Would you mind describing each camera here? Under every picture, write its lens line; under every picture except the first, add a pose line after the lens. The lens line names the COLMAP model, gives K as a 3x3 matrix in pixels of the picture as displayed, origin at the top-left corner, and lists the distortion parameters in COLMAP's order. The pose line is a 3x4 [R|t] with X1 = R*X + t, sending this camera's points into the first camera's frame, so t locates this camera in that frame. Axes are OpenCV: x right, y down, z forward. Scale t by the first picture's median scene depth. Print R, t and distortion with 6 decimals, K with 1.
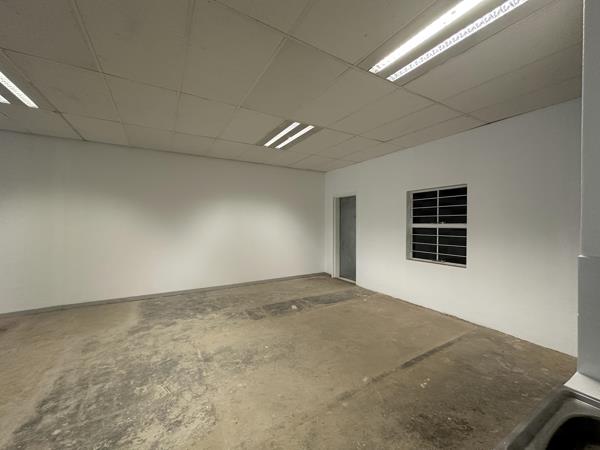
lens RADIAL K [[239.0, 0, 300.6], [0, 239.0, 222.8], [0, 0, 1]] dist [-0.001855, 0.000653]
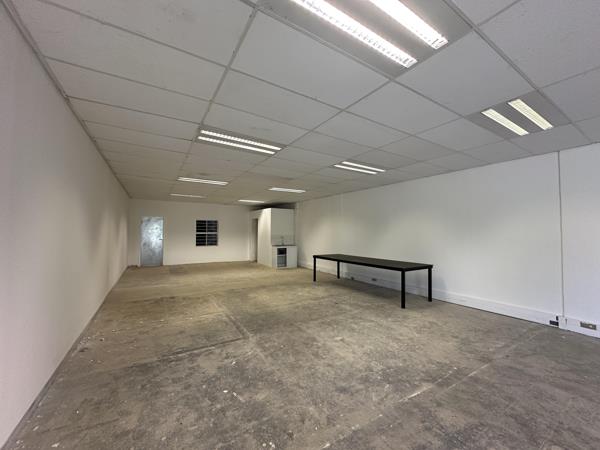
lens RADIAL K [[239.0, 0, 300.0], [0, 239.0, 224.6], [0, 0, 1]] dist [-0.001855, 0.000653]
pose [[-0.025900, 0.028091, 0.999270, -4.759158], [-0.002994, 0.999598, -0.028178, -0.024068], [-0.999660, -0.003721, -0.025805, -0.053893]]
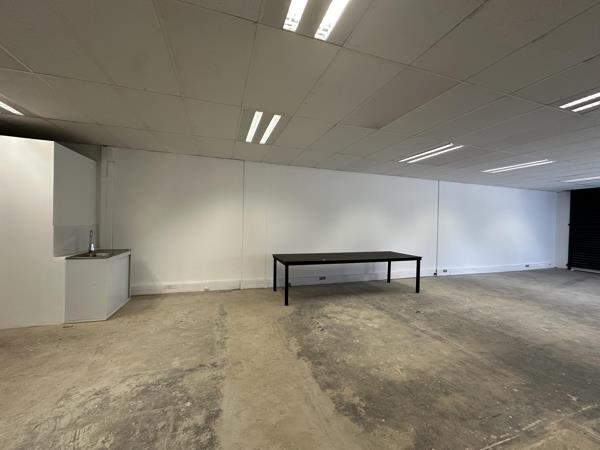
lens RADIAL K [[239.0, 0, 299.7], [0, 239.0, 223.8], [0, 0, 1]] dist [-0.001855, 0.000653]
pose [[-0.978633, -0.025193, 0.204065, -1.537023], [-0.024042, 0.999678, 0.008117, -0.014008], [-0.204204, 0.003037, -0.978924, 1.758059]]
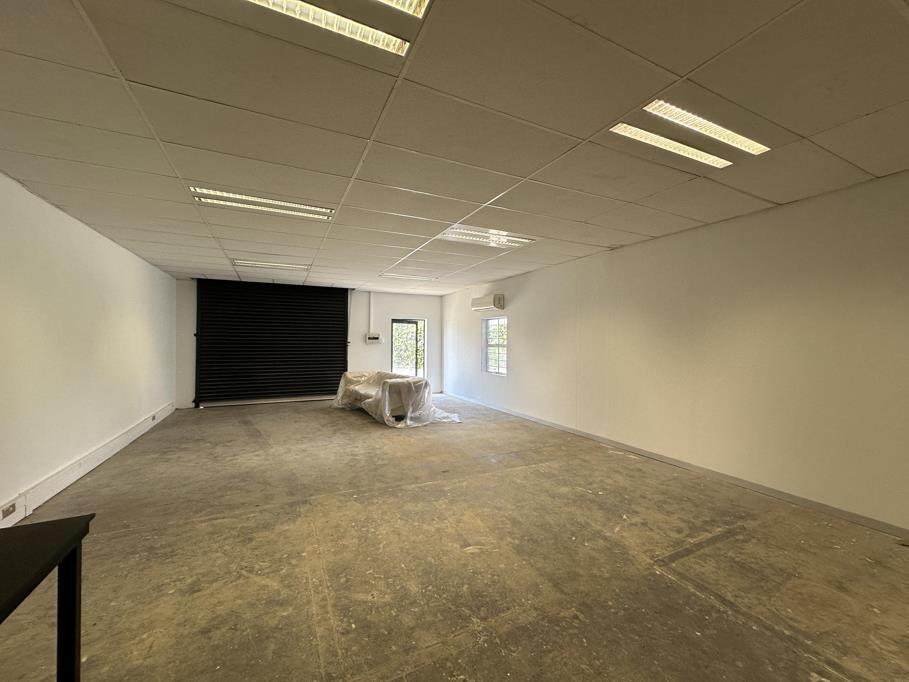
lens RADIAL K [[362.0, 0, 453.2], [0, 362.0, 340.0], [0, 0, 1]] dist [-0.001855, 0.000653]
pose [[-0.076772, -0.007294, -0.997022, -1.640254], [-0.008162, 0.999944, -0.006687, -0.022367], [0.997015, 0.007624, -0.076828, -0.350529]]
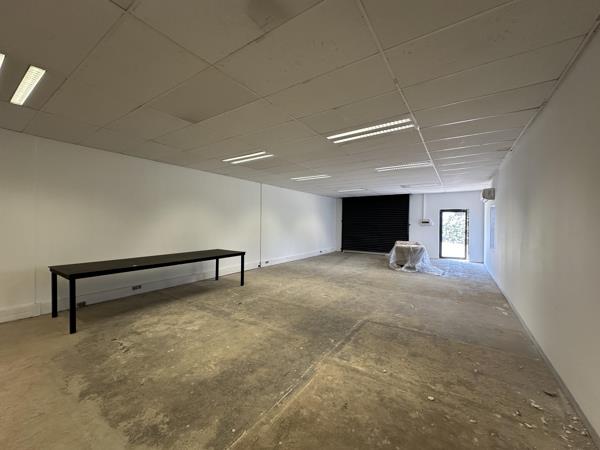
lens RADIAL K [[239.0, 0, 299.7], [0, 239.0, 224.3], [0, 0, 1]] dist [-0.001855, 0.000653]
pose [[-0.900678, -0.010274, -0.434367, -1.667830], [-0.014219, 0.999882, 0.005833, -0.016474], [0.434255, 0.011430, -0.900717, 1.763503]]
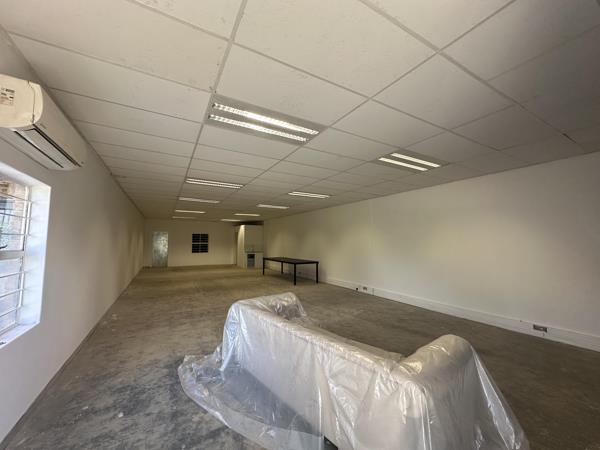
lens RADIAL K [[239.0, 0, 298.3], [0, 239.0, 226.2], [0, 0, 1]] dist [-0.001855, 0.000653]
pose [[0.015862, 0.062943, 0.997891, -6.720063], [0.001135, 0.998015, -0.062969, -0.038057], [-0.999874, 0.002131, 0.015759, -1.302787]]
